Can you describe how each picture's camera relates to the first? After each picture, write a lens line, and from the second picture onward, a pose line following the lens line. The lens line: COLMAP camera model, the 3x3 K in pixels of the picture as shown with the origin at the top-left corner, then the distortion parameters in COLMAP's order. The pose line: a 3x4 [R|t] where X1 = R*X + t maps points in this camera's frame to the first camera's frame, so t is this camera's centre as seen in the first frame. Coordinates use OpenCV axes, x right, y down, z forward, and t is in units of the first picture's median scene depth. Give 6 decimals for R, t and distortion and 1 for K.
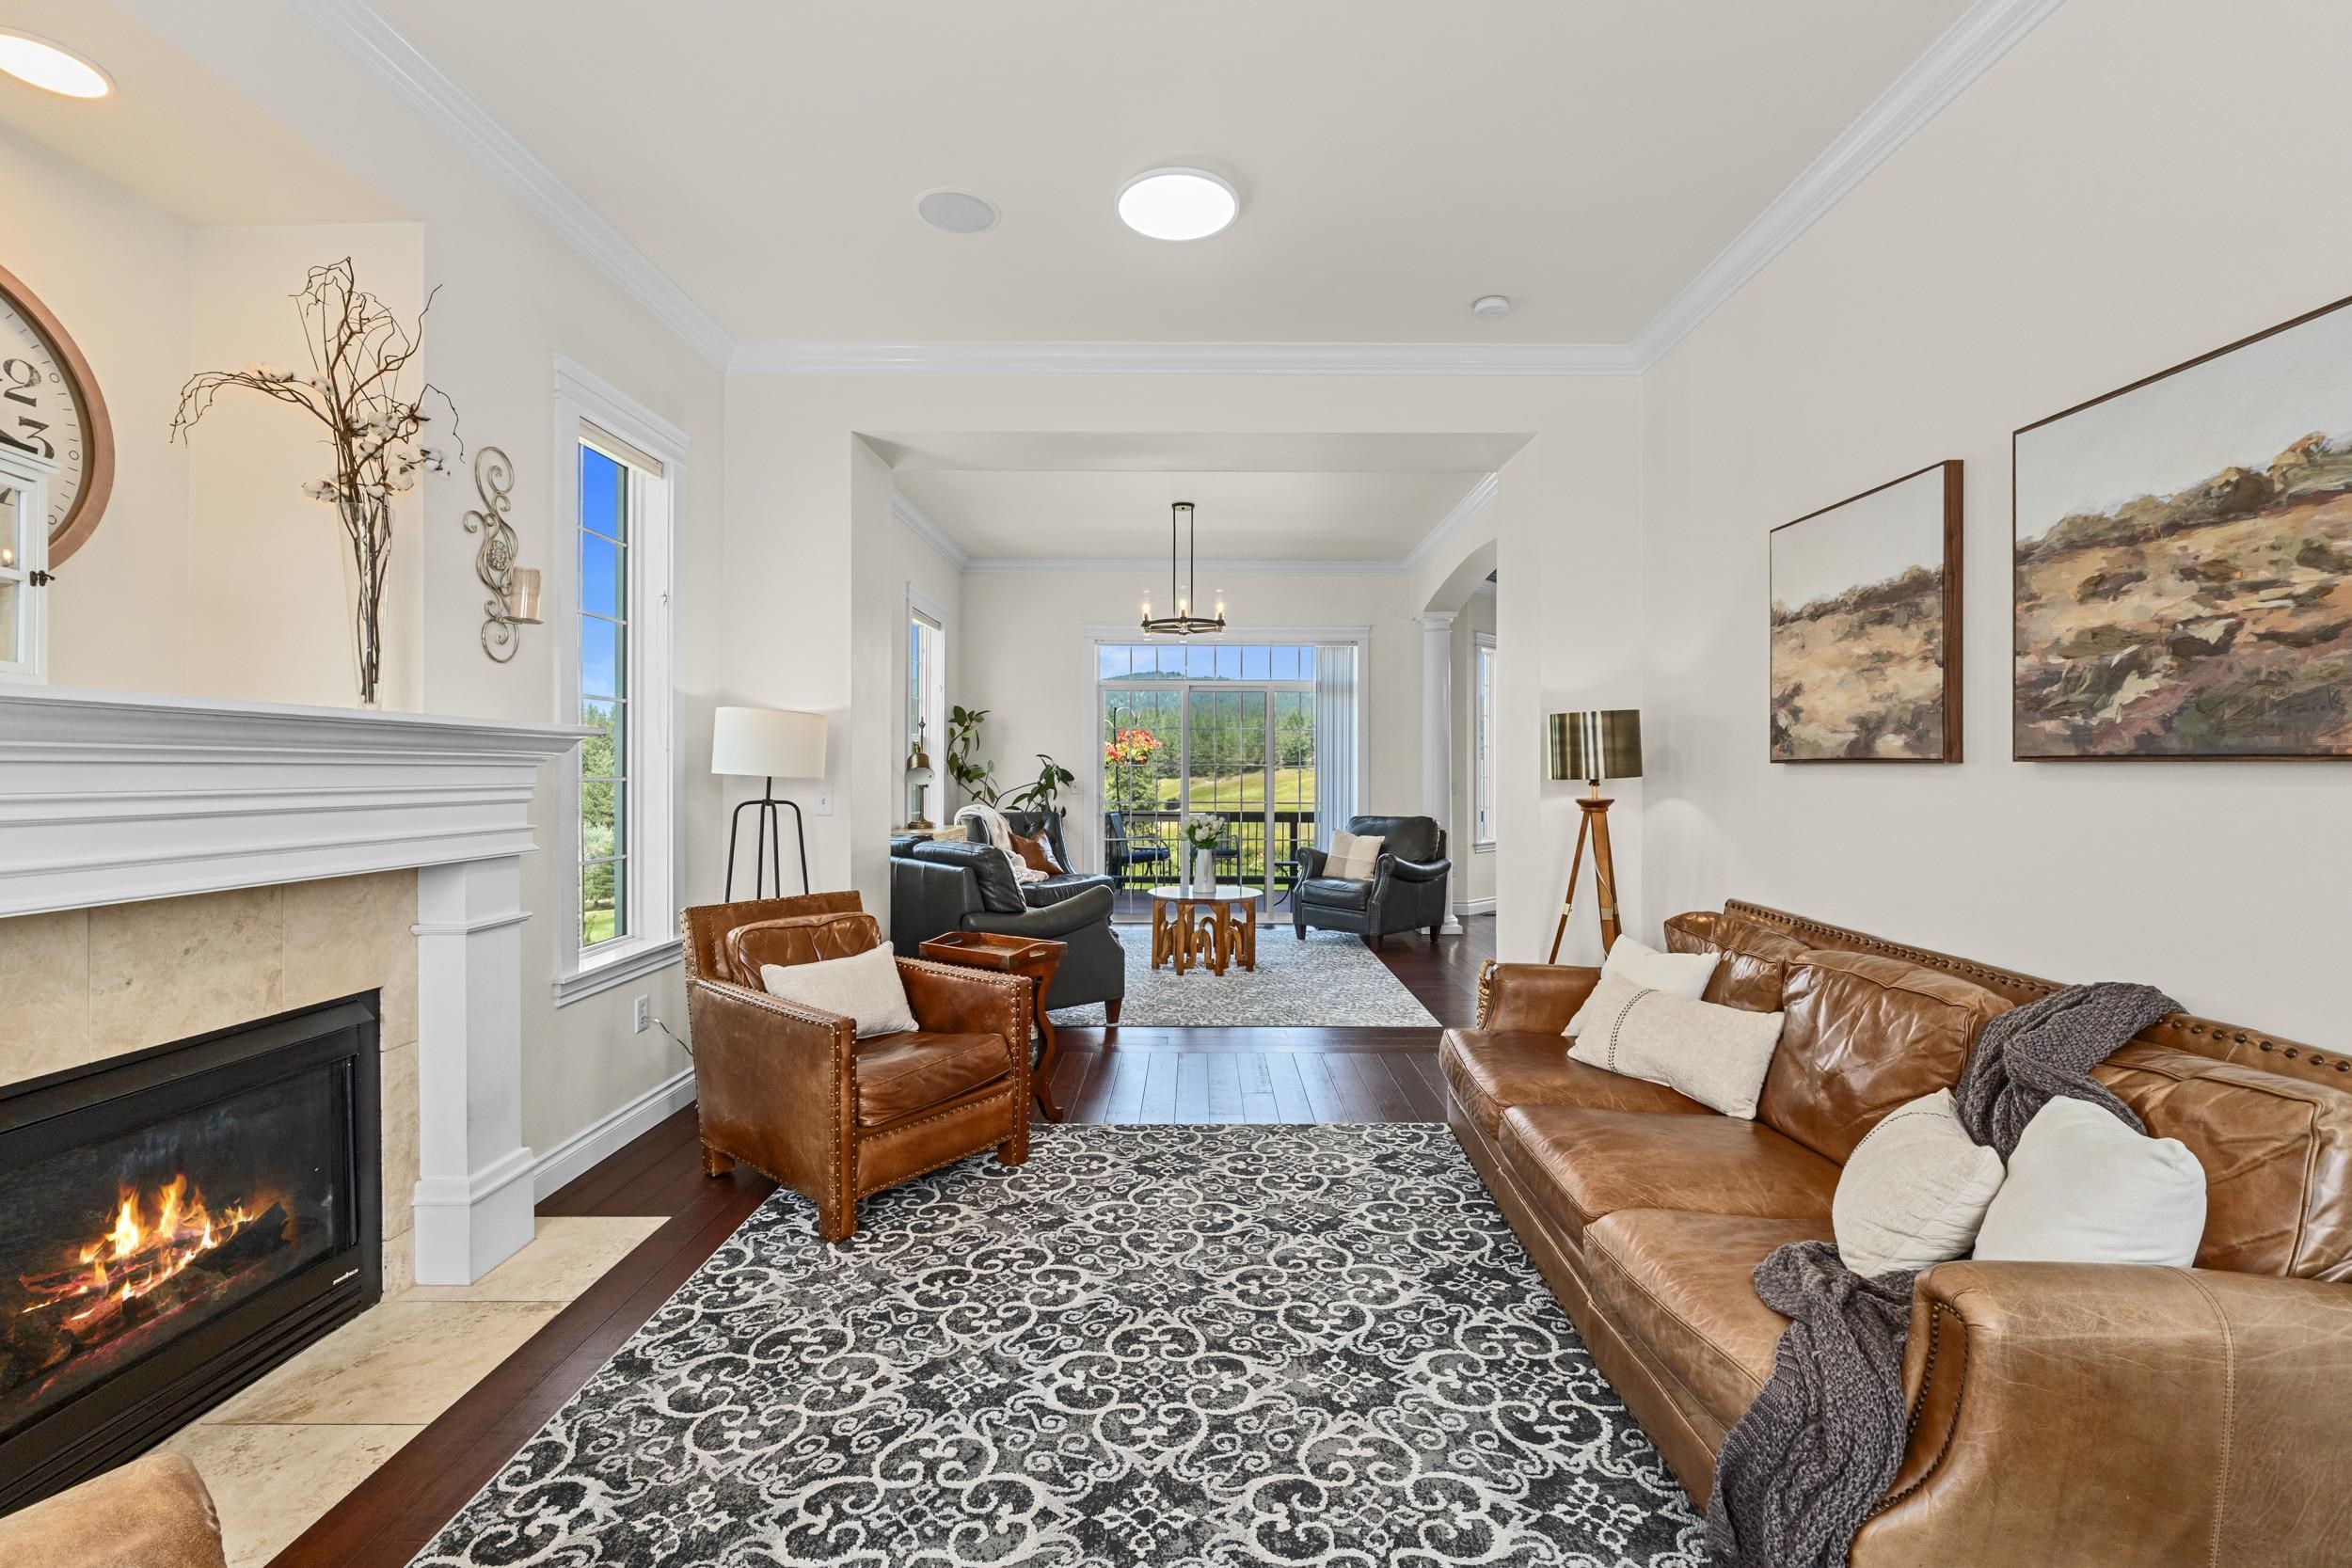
lens RADIAL K [[989.5, 0, 1194.2], [0, 989.5, 767.1], [0, 0, 1]] dist [-0.004392, -0.000548]
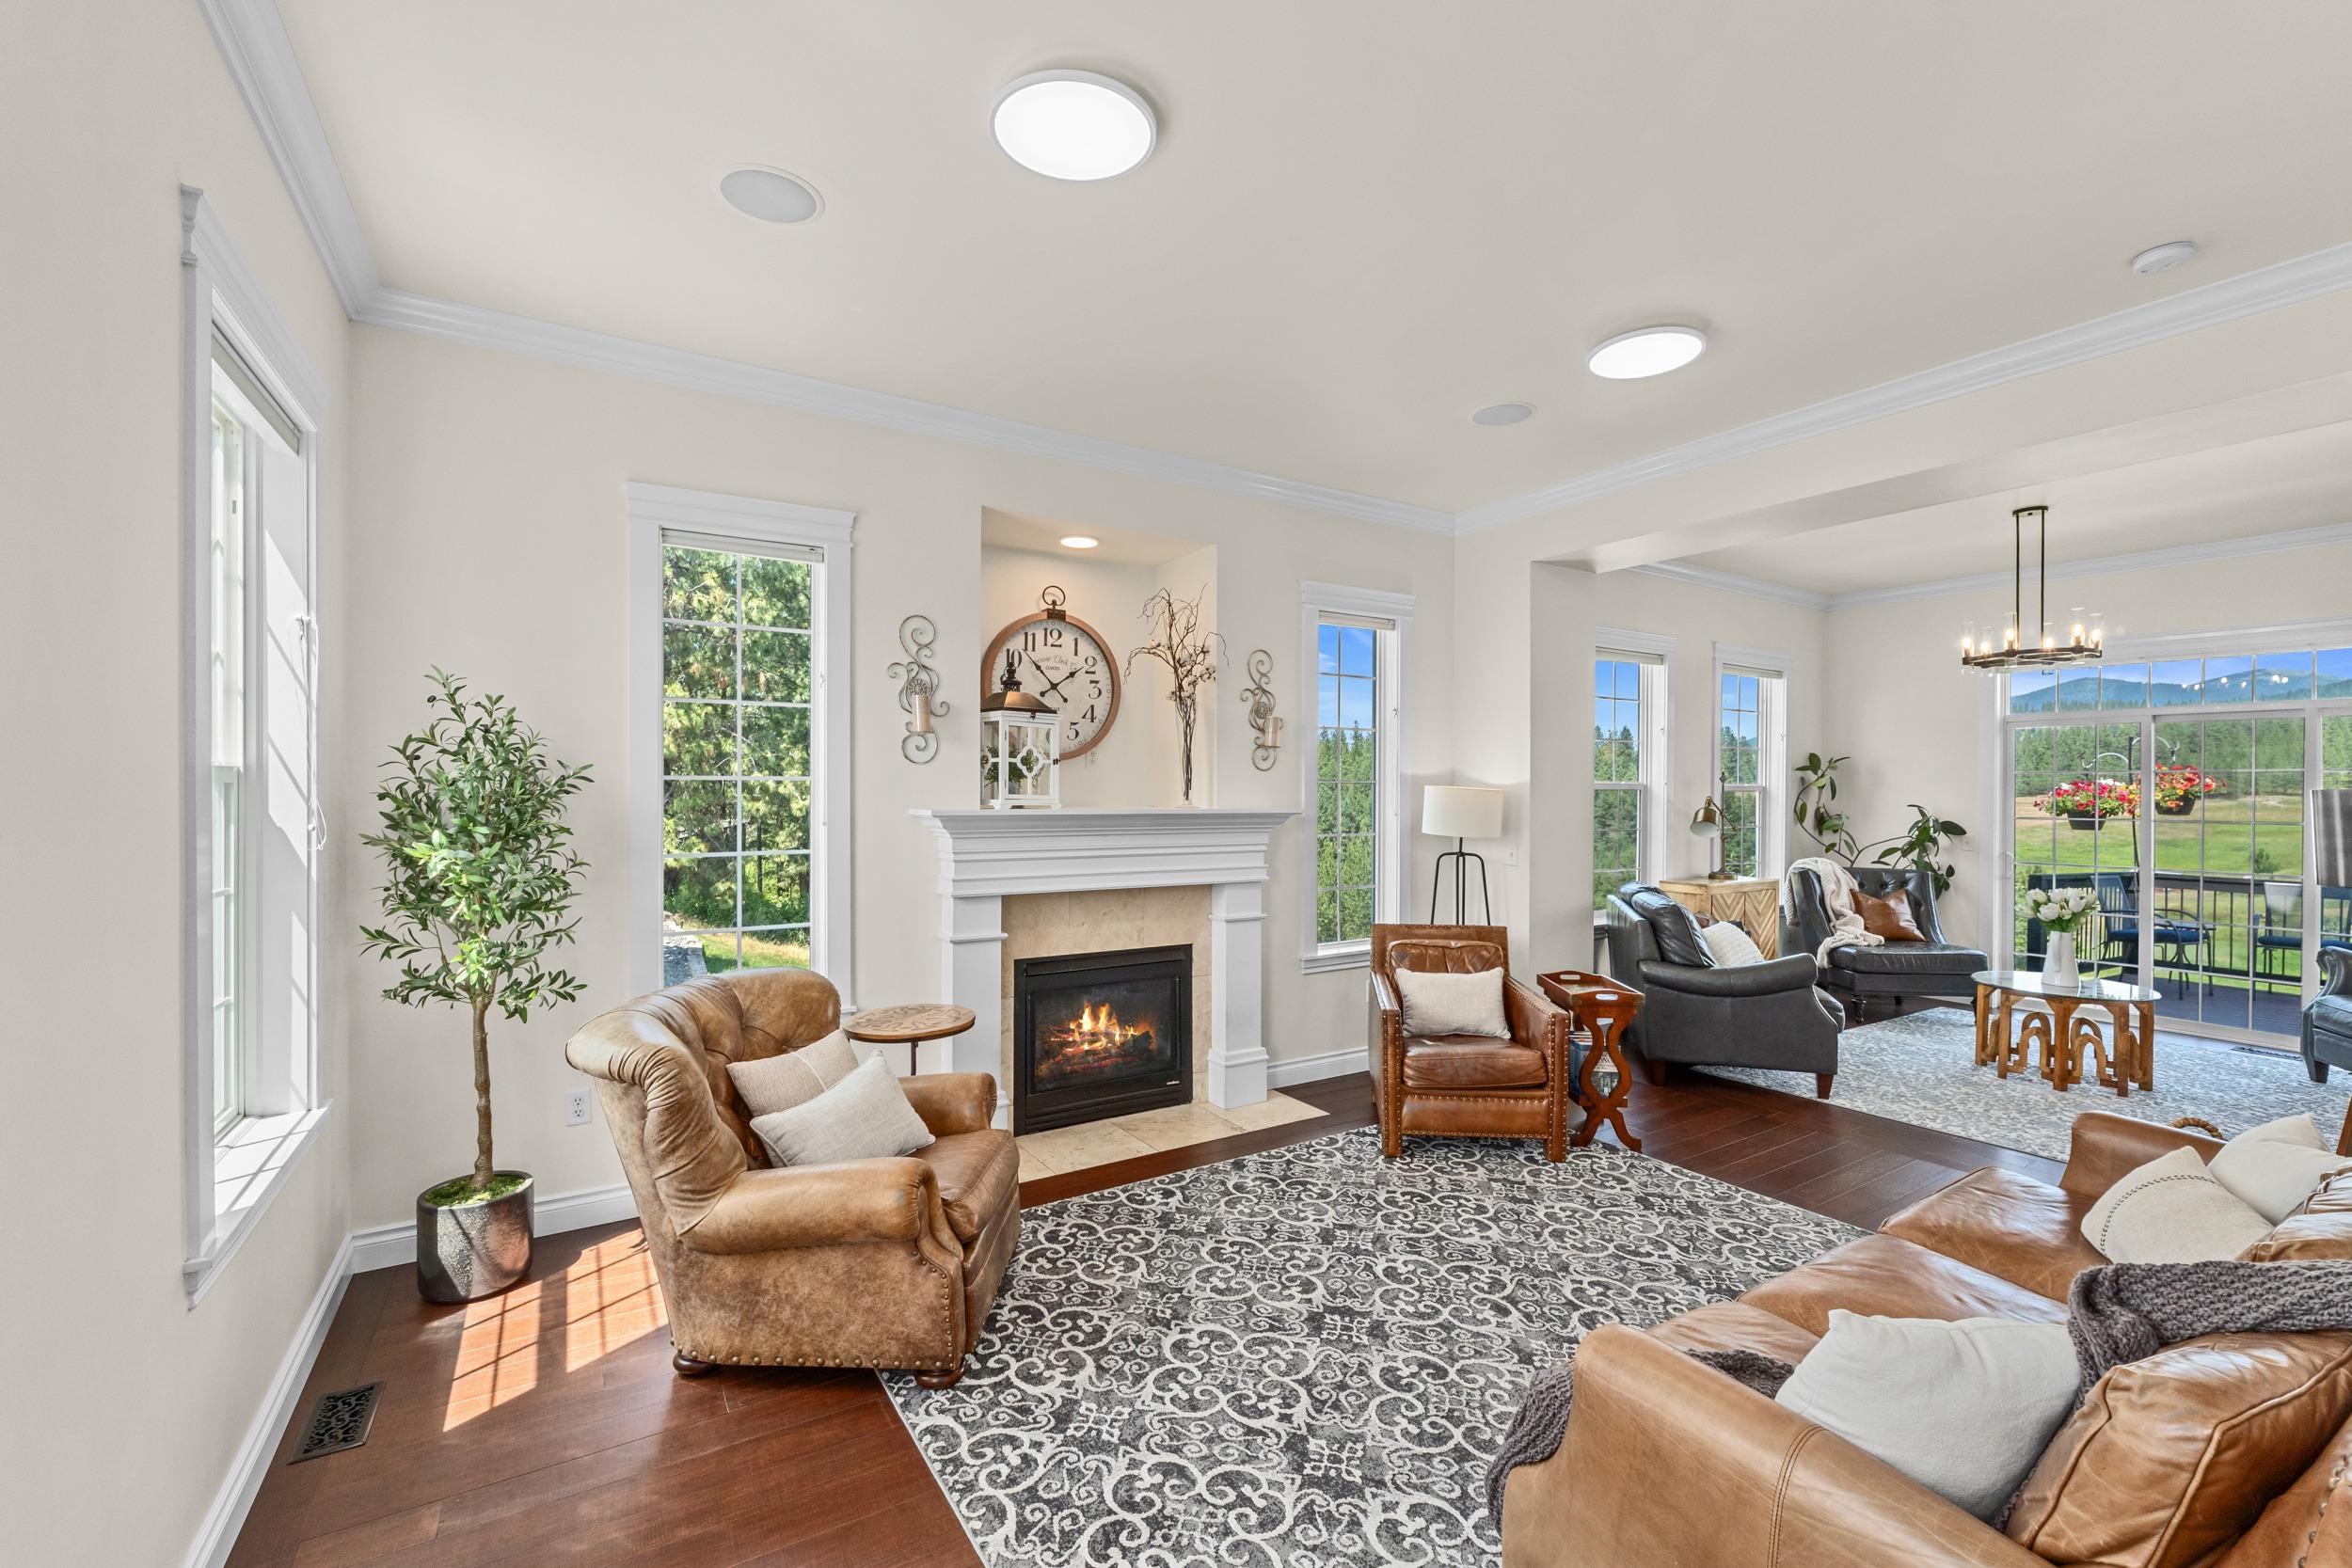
lens RADIAL K [[989.5, 0, 1210.8], [0, 989.5, 795.6], [0, 0, 1]] dist [-0.004392, -0.000548]
pose [[0.545945, 0.007584, -0.837787, 0.713108], [-0.003598, 0.999971, 0.006708, -0.072451], [0.837813, -0.000648, 0.545956, -0.039908]]
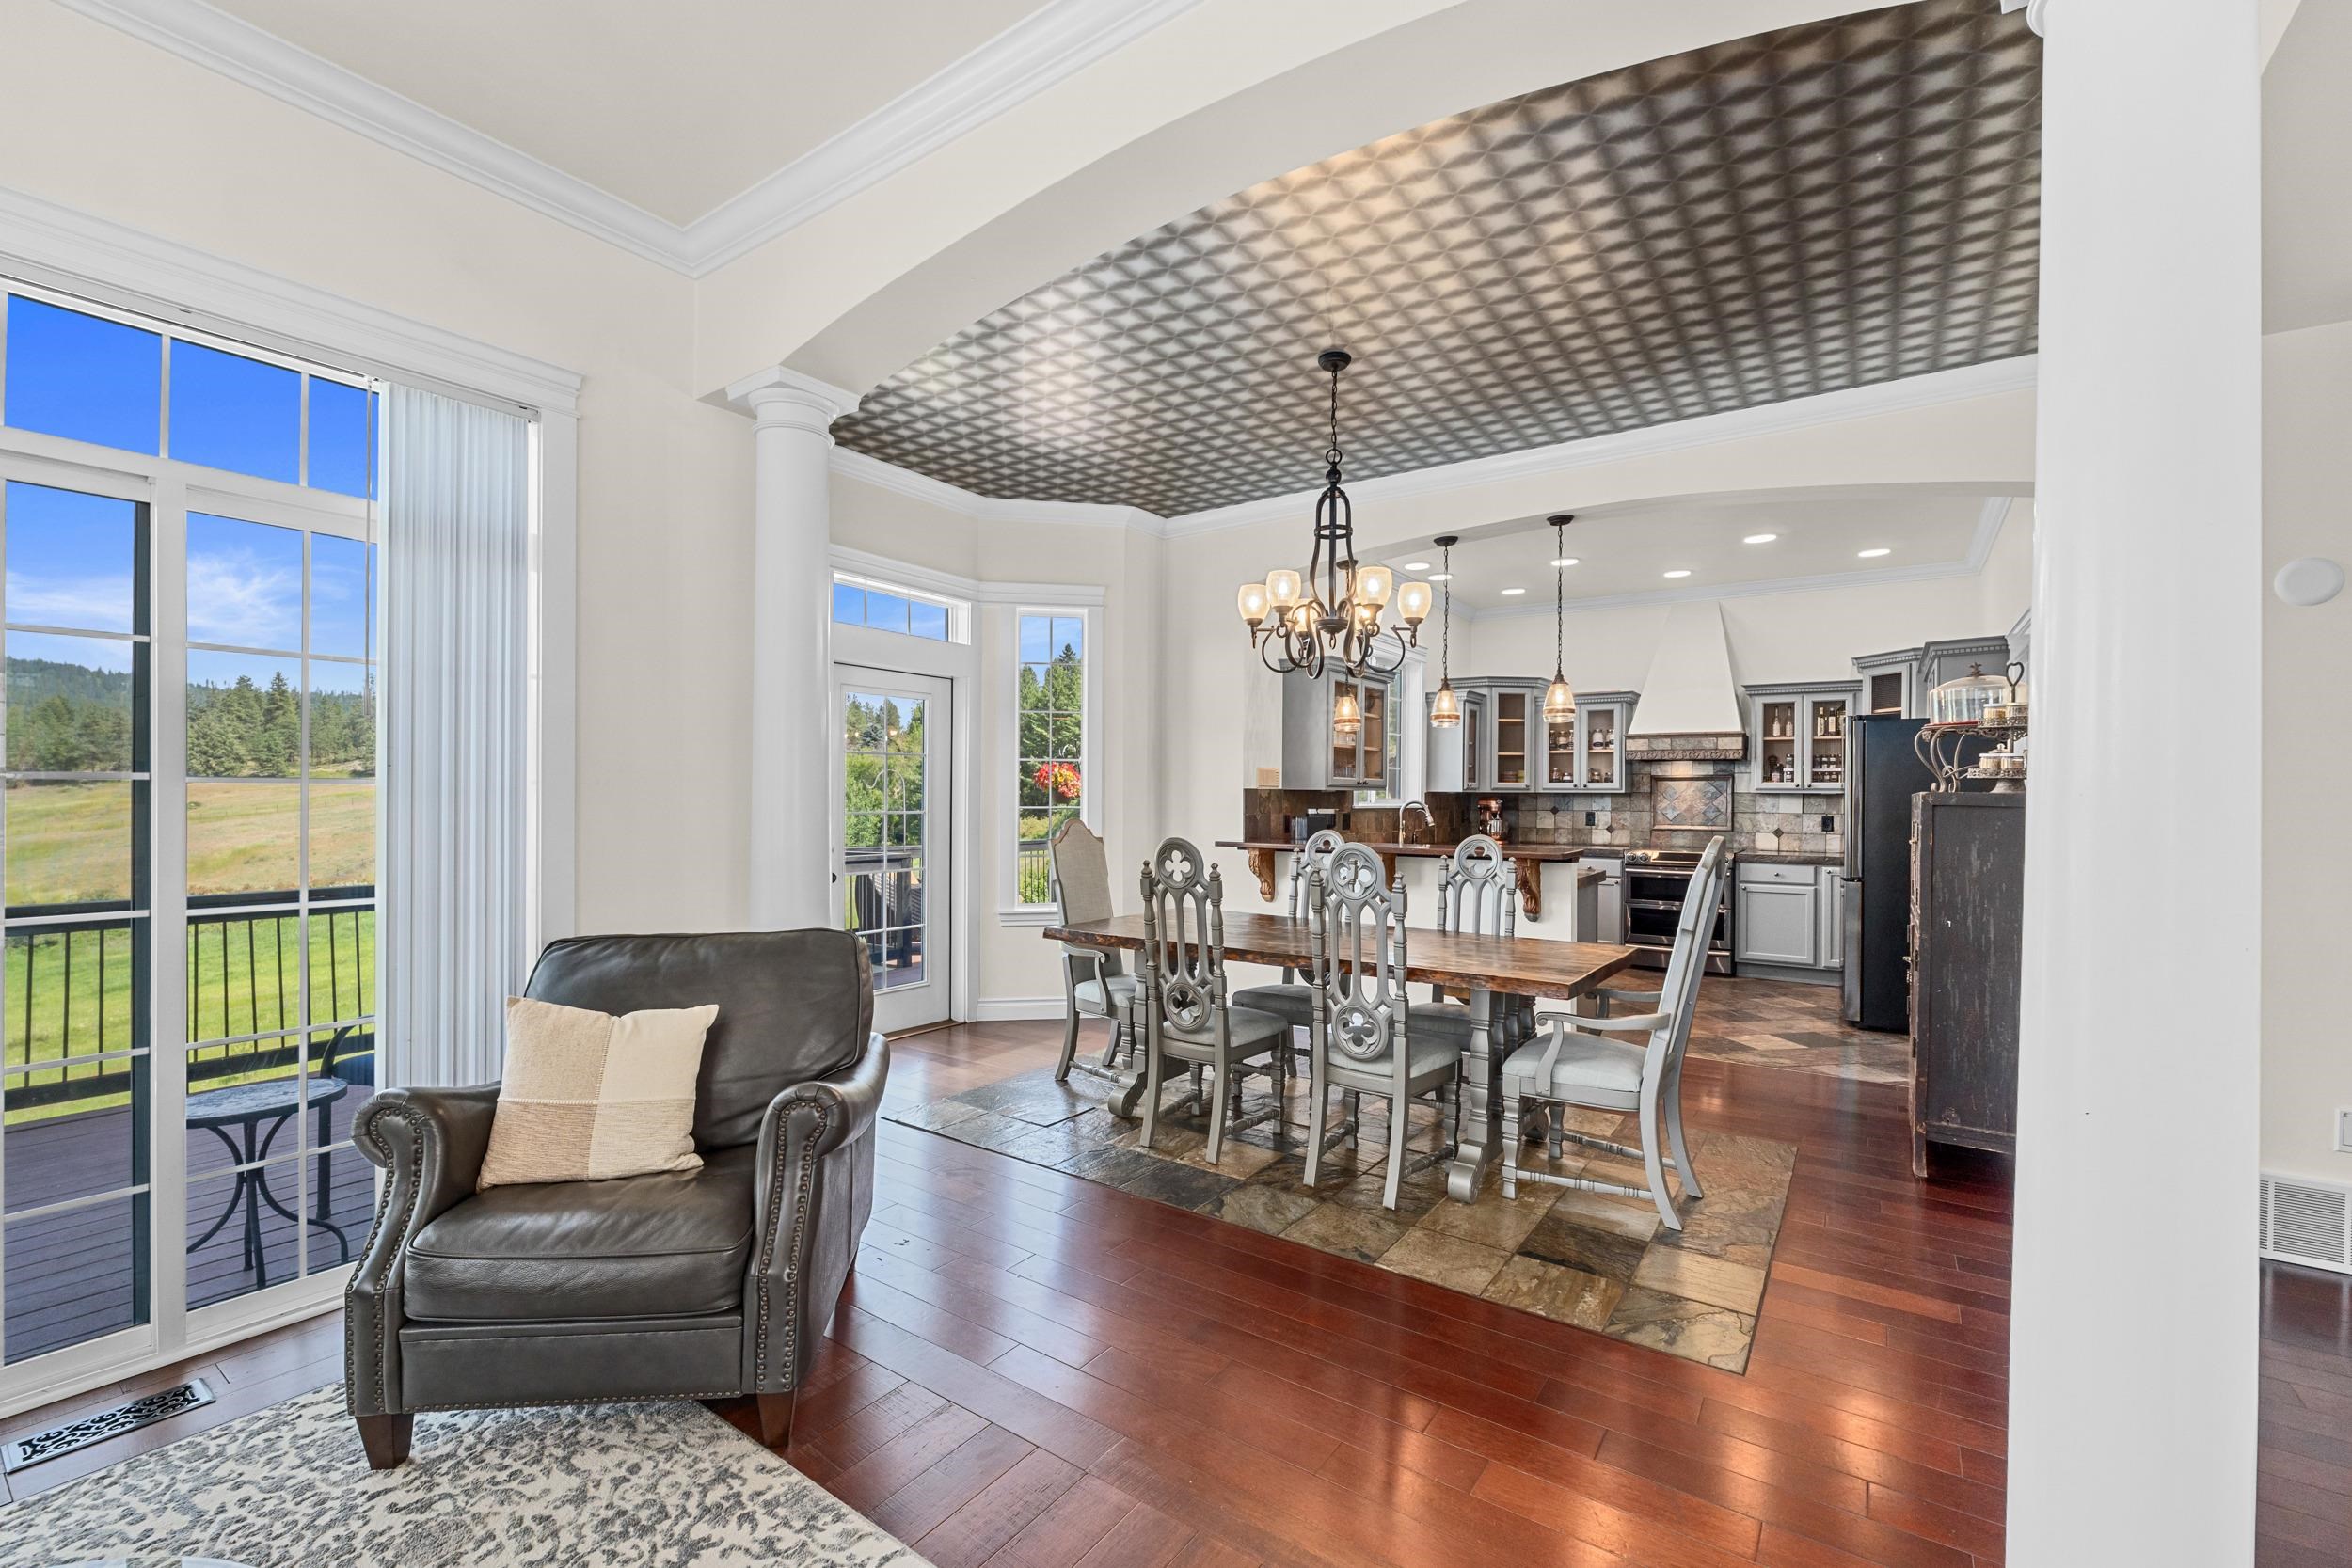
lens RADIAL K [[989.5, 0, 1196.6], [0, 989.5, 796.0], [0, 0, 1]] dist [-0.004392, -0.000548]
pose [[0.569224, -0.000059, 0.822182, 0.051891], [-0.006397, 0.999969, 0.004500, 0.000281], [-0.822157, -0.007821, 0.569207, 1.910142]]
